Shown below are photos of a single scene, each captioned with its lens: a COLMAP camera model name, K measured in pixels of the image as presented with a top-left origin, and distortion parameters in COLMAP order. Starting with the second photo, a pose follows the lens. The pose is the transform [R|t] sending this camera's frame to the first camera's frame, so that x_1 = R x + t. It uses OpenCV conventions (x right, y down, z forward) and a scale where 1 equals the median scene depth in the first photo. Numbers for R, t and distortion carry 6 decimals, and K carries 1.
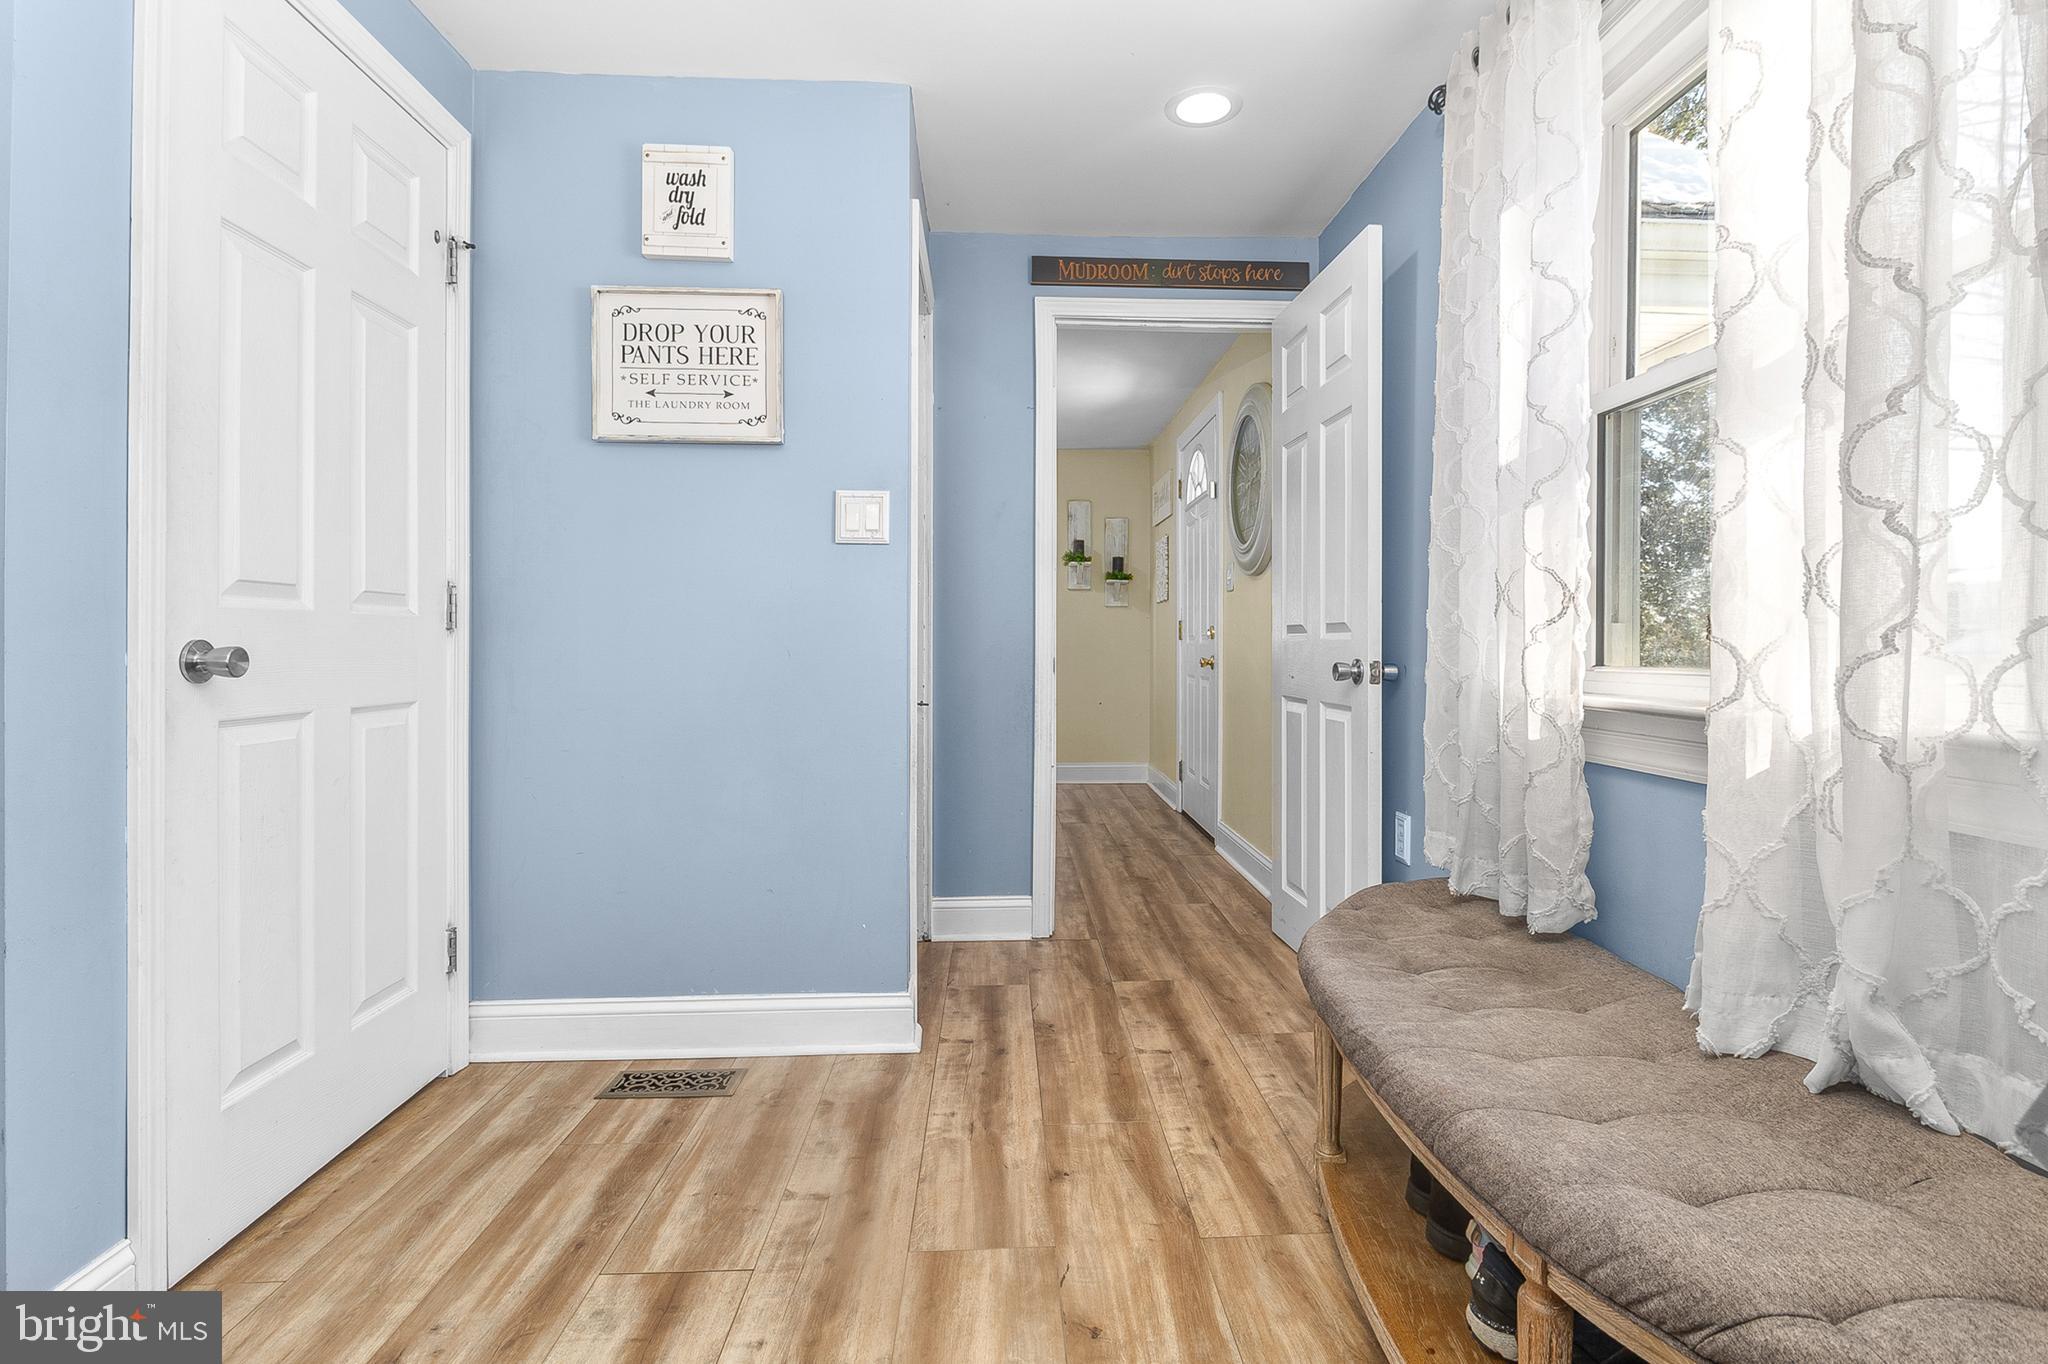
lens RADIAL K [[1027.6, 0, 1033.5], [0, 1027.6, 668.6], [0, 0, 1]] dist [-0.000491, -0.001804]
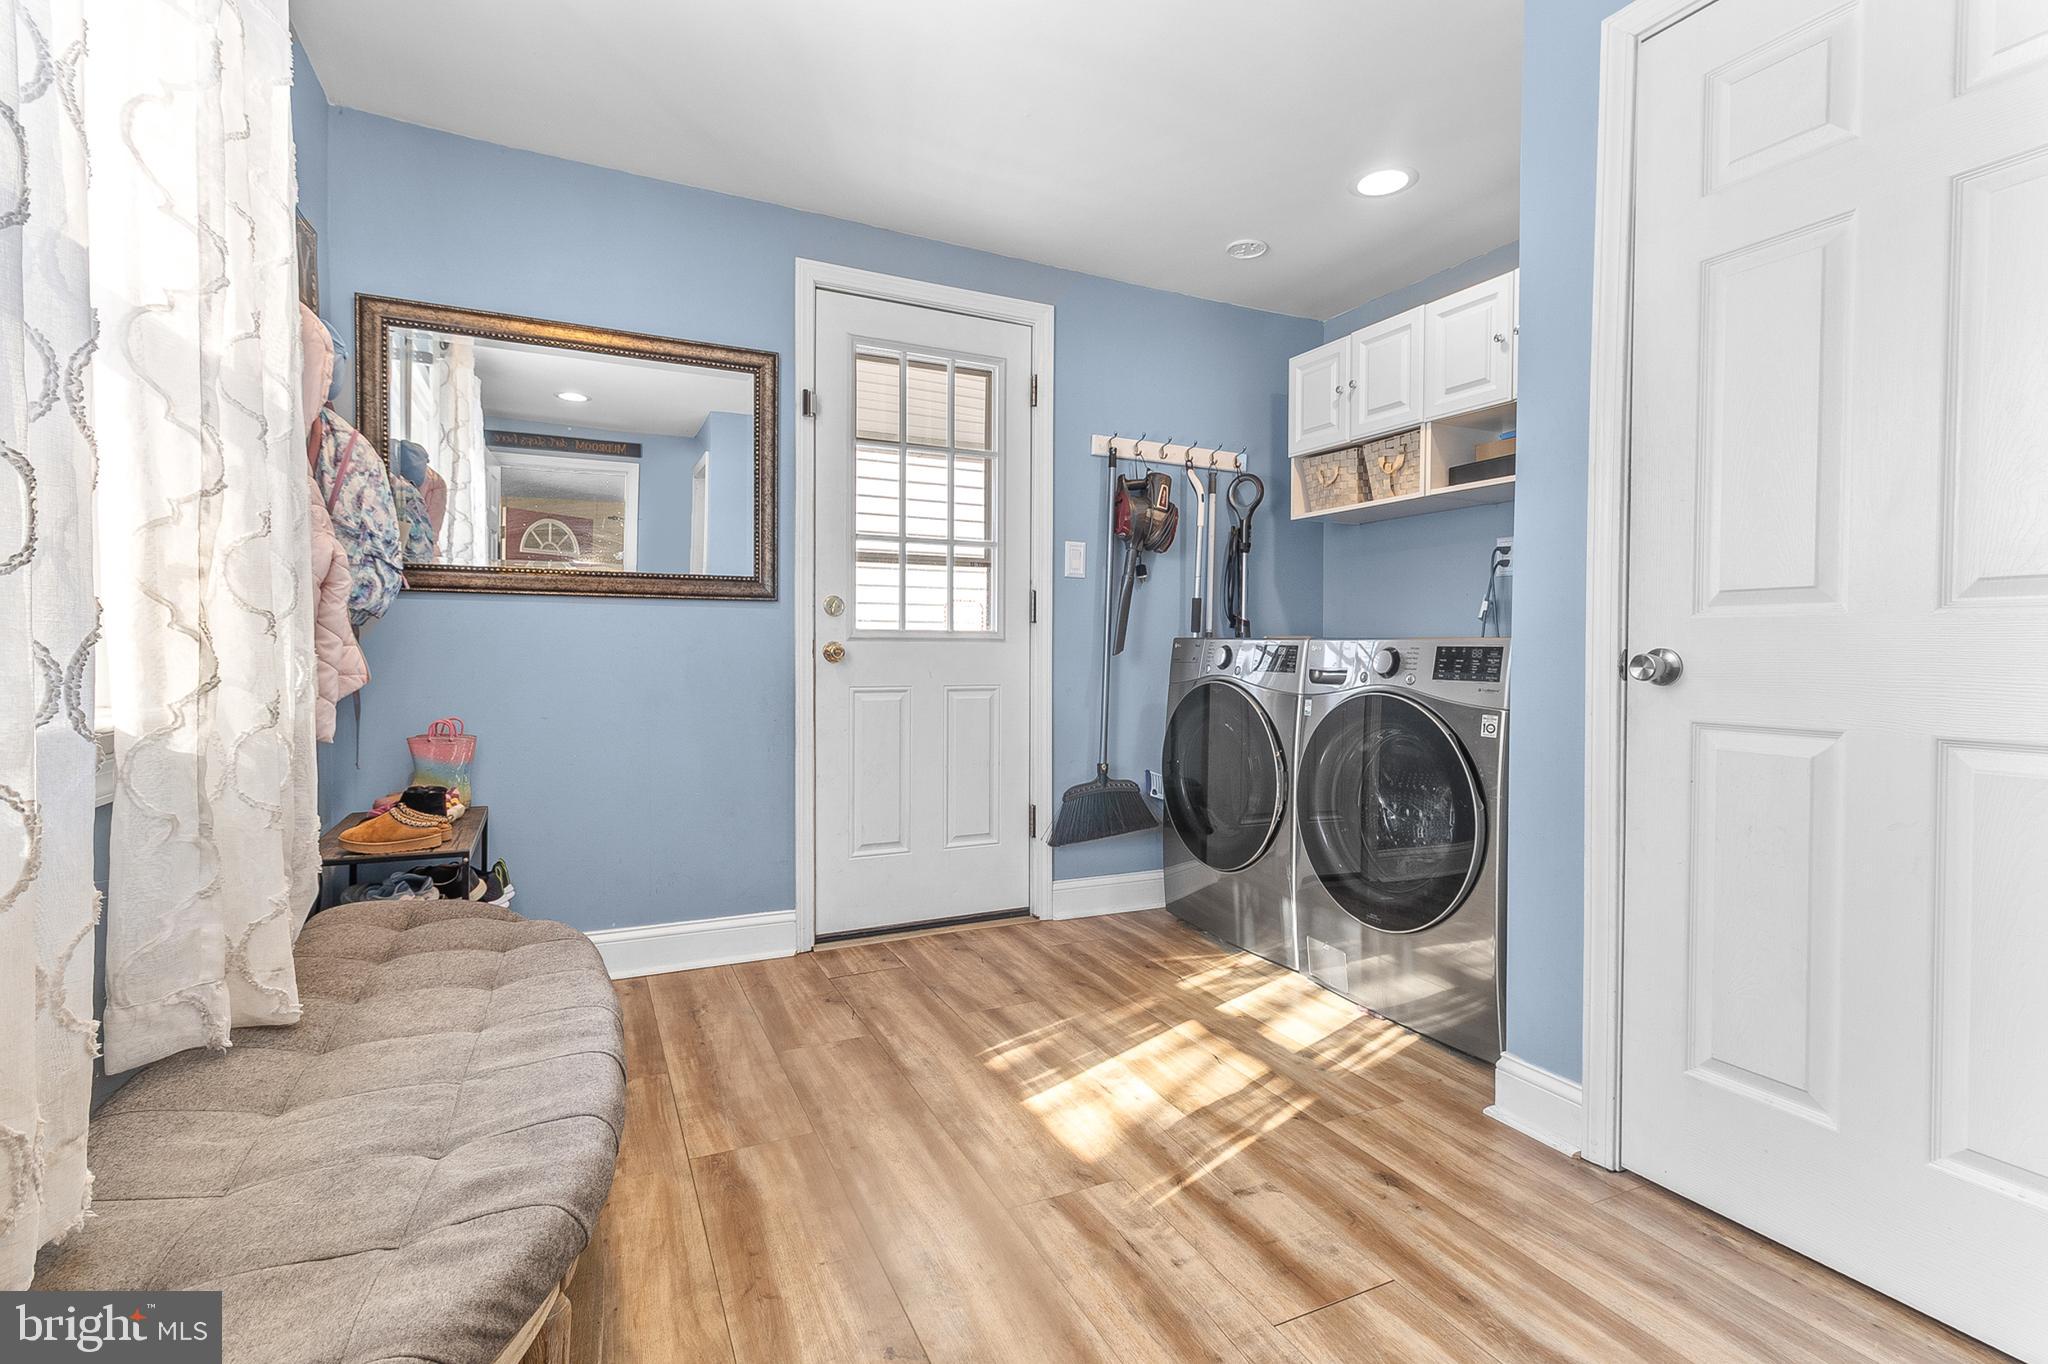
lens RADIAL K [[939.6, 0, 1029.6], [0, 939.6, 666.9], [0, 0, 1]] dist [0.002751, -0.000012]
pose [[-0.917304, 0.000331, -0.398186, 0.270884], [-0.017492, 0.999001, 0.041127, -0.037680], [0.397802, 0.044691, -0.916382, 1.698437]]
